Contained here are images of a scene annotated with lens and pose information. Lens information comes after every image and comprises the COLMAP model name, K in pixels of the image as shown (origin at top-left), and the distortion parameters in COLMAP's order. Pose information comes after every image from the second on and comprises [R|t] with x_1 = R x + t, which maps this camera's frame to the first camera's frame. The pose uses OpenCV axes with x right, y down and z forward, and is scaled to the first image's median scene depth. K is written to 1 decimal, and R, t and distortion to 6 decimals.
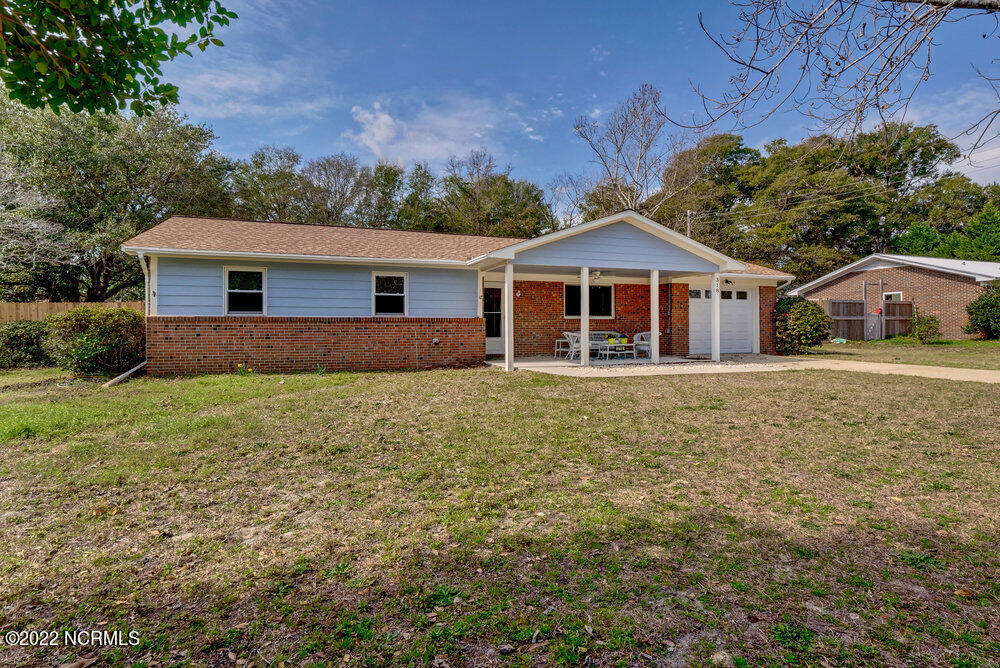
lens RADIAL K [[496.9, 0, 492.6], [0, 496.9, 331.0], [0, 0, 1]] dist [-0.009049, -0.000780]
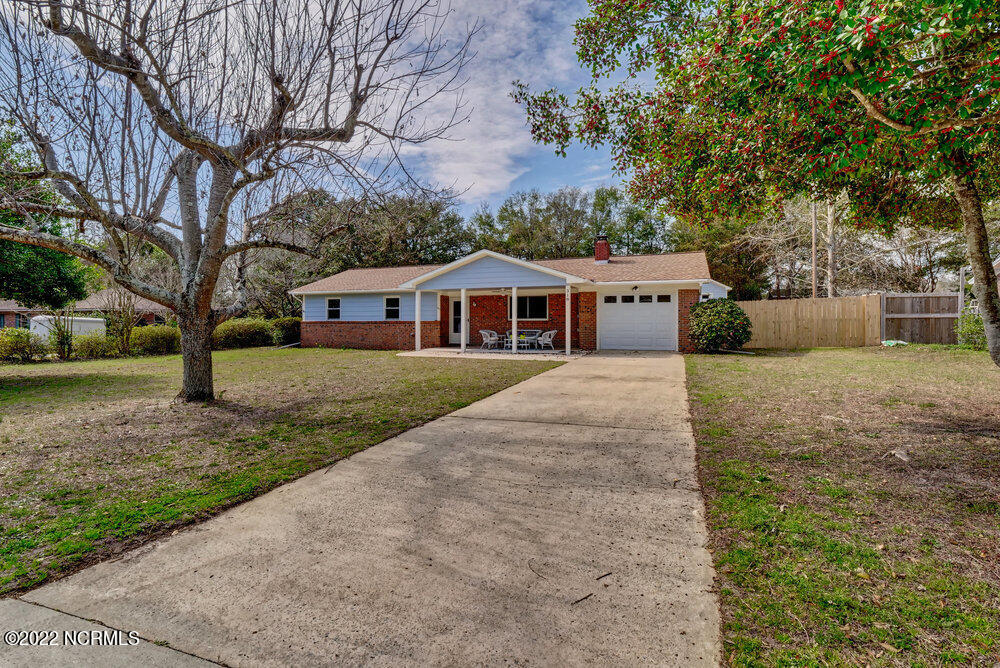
lens RADIAL K [[485.7, 0, 500.7], [0, 485.7, 334.2], [0, 0, 1]] dist [-0.010761, -0.002135]
pose [[0.763304, 0.013661, -0.645895, 1.136731], [-0.007086, 0.999893, 0.012774, -0.003770], [0.646001, -0.005174, 0.763319, -0.090170]]
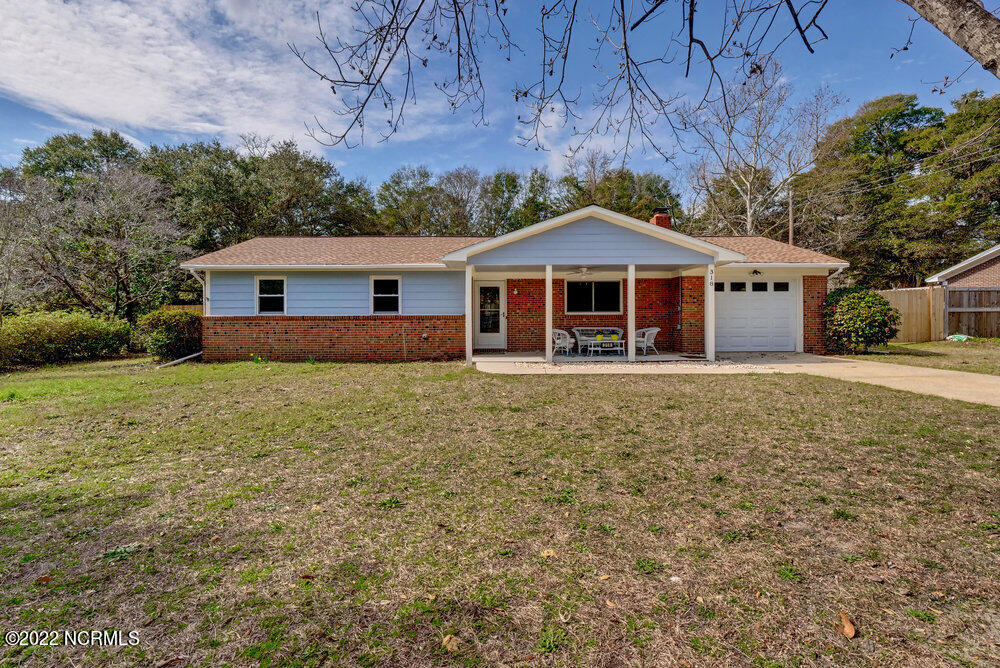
lens RADIAL K [[485.7, 0, 501.5], [0, 485.7, 331.3], [0, 0, 1]] dist [-0.010761, -0.002135]
pose [[0.948599, 0.001767, -0.316475, 0.367695], [0.000973, 0.999963, 0.008501, 0.000090], [0.316478, -0.008372, 0.948563, 0.018509]]
